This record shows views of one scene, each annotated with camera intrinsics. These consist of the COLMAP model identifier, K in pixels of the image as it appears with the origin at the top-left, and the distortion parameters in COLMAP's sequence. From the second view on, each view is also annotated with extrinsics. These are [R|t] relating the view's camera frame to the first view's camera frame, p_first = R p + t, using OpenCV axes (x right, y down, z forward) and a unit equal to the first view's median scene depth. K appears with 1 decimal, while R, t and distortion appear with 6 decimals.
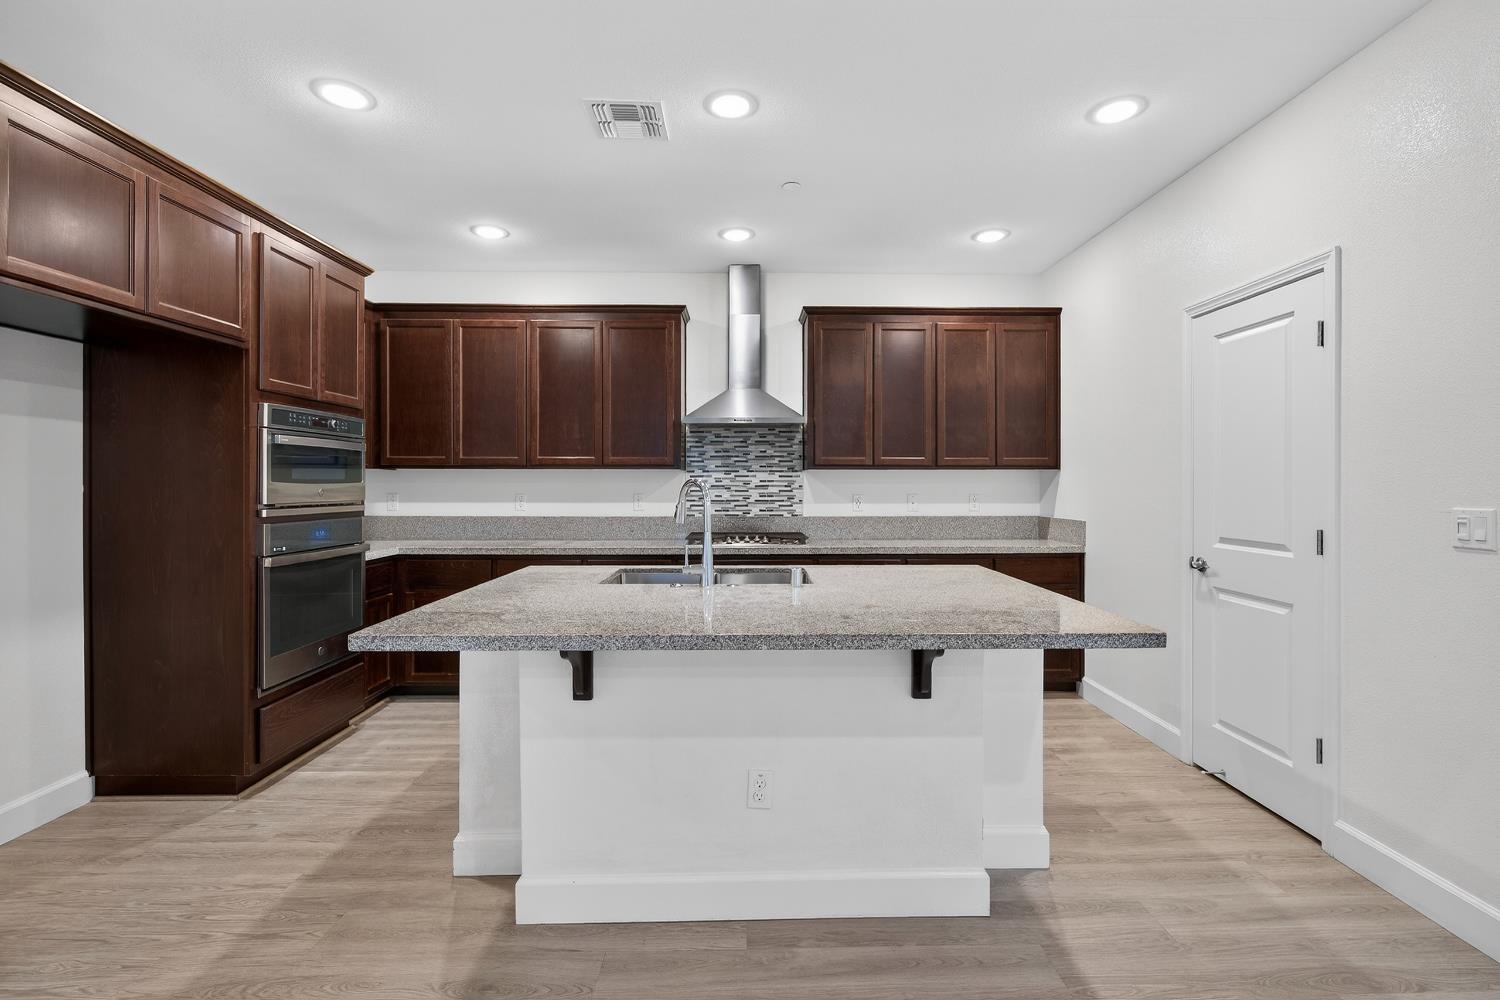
lens RADIAL K [[673.6, 0, 764.3], [0, 673.6, 484.8], [0, 0, 1]] dist [0.000440, 0.000052]
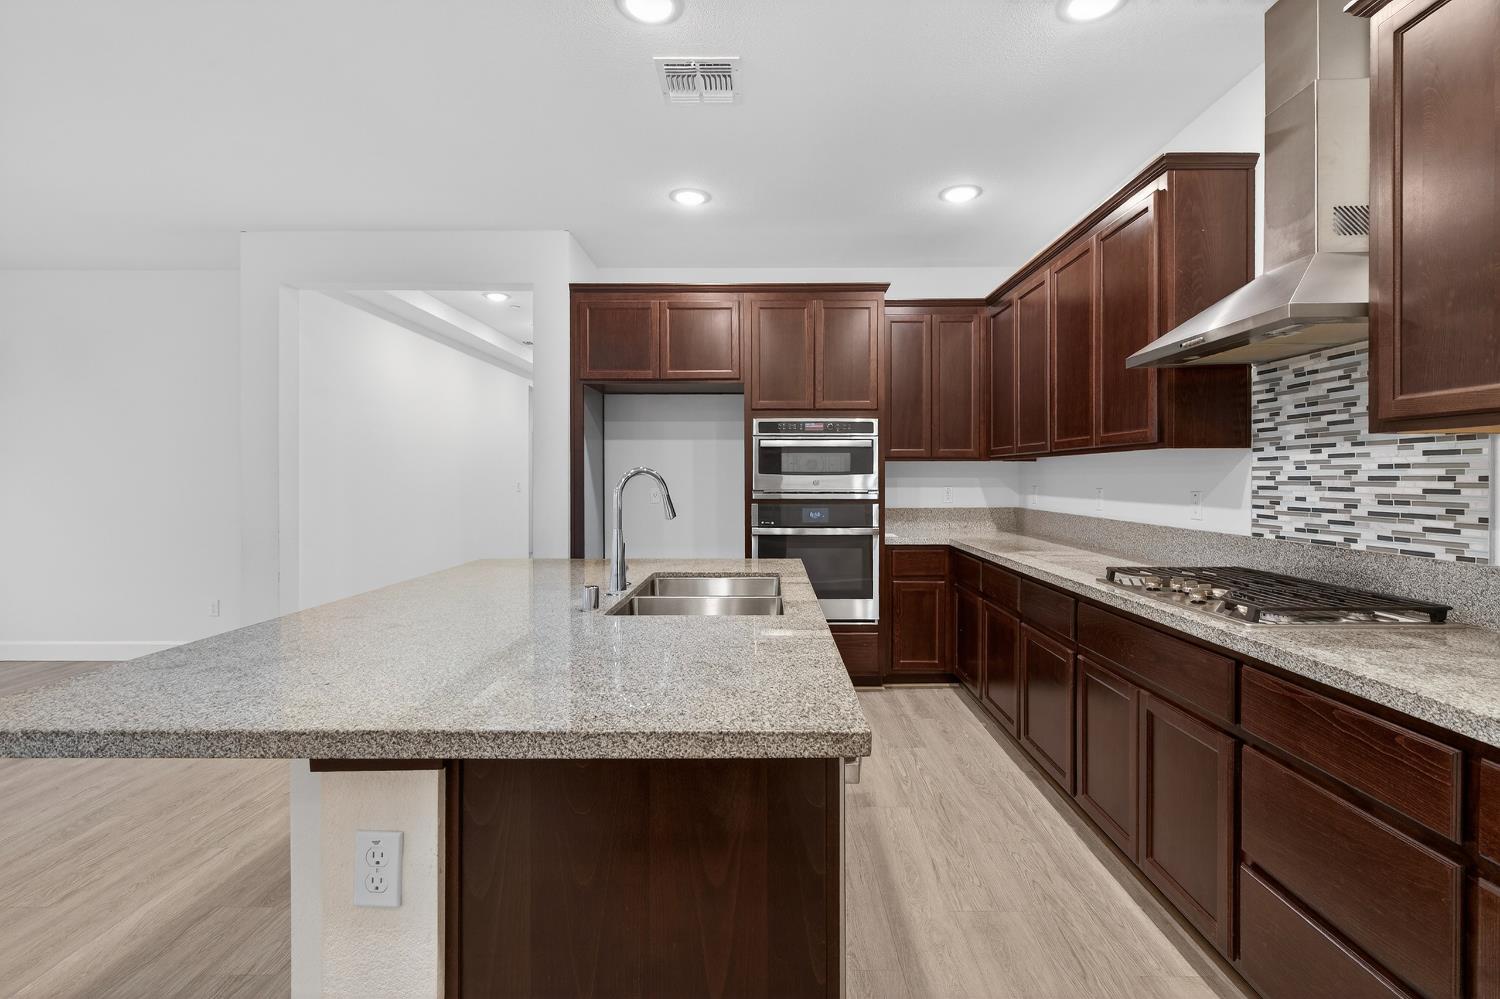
lens RADIAL K [[681.8, 0, 767.9], [0, 681.8, 478.3], [0, 0, 1]] dist [-0.000141, 0.000314]
pose [[-0.021487, 0.000347, -0.999769, 0.420645], [-0.000990, 0.999999, 0.000368, 0.002049], [0.999769, 0.000997, -0.021486, 0.635005]]
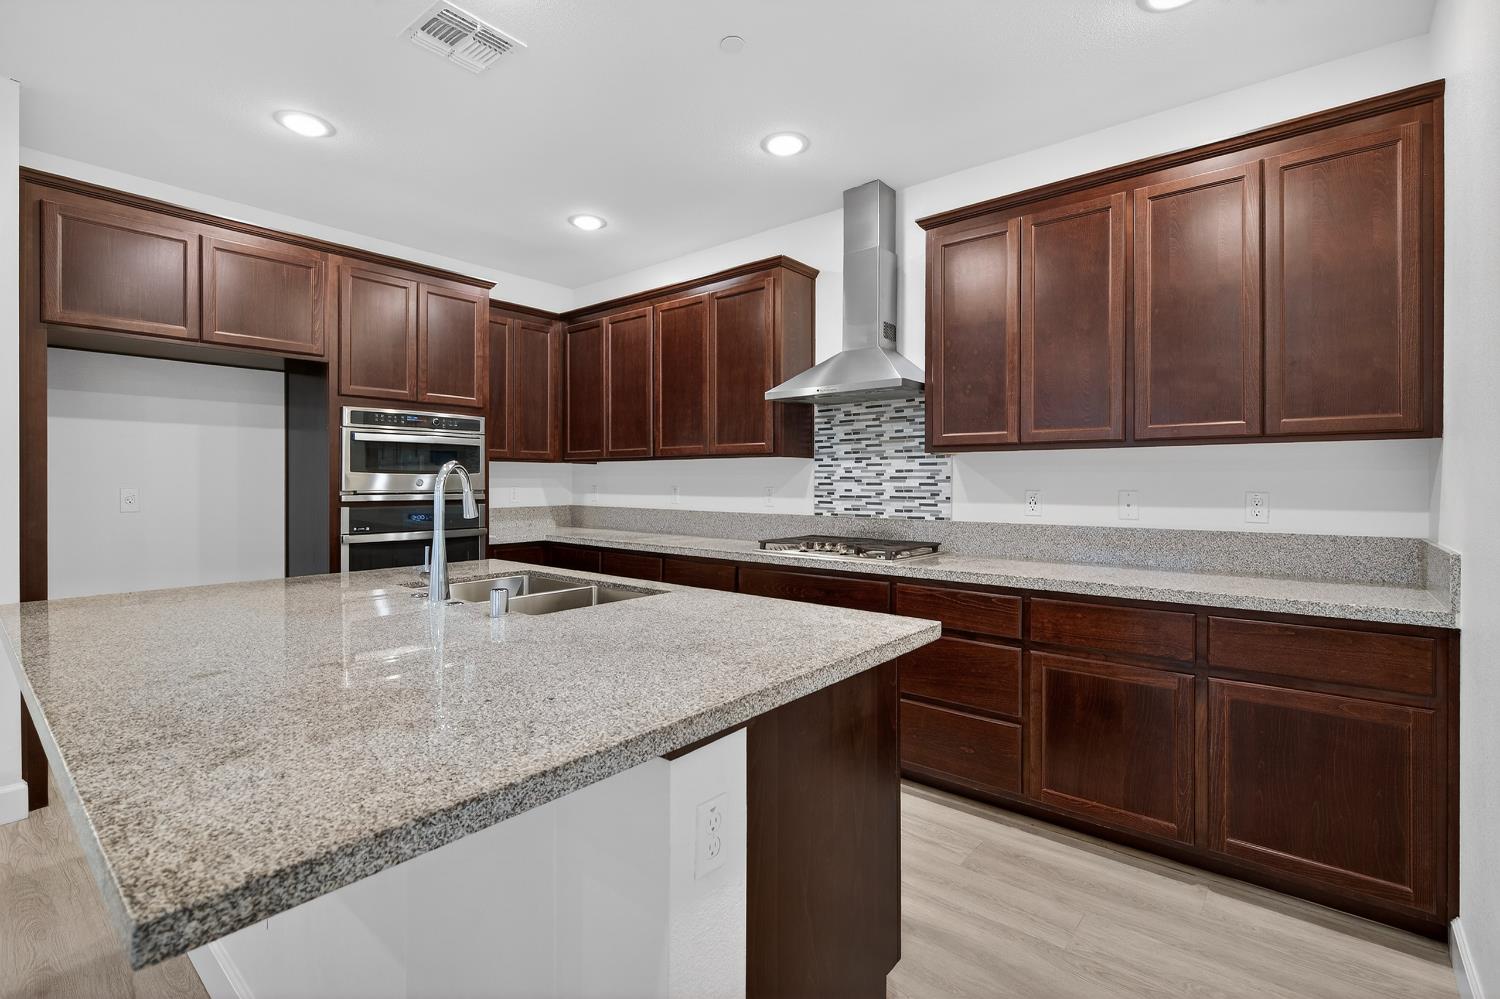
lens RADIAL K [[673.6, 0, 764.3], [0, 673.6, 484.3], [0, 0, 1]] dist [0.000440, 0.000052]
pose [[0.761482, 0.002324, -0.648181, 0.365368], [-0.002012, 0.999997, 0.001223, 0.008625], [0.648182, 0.000373, 0.761485, 0.340350]]
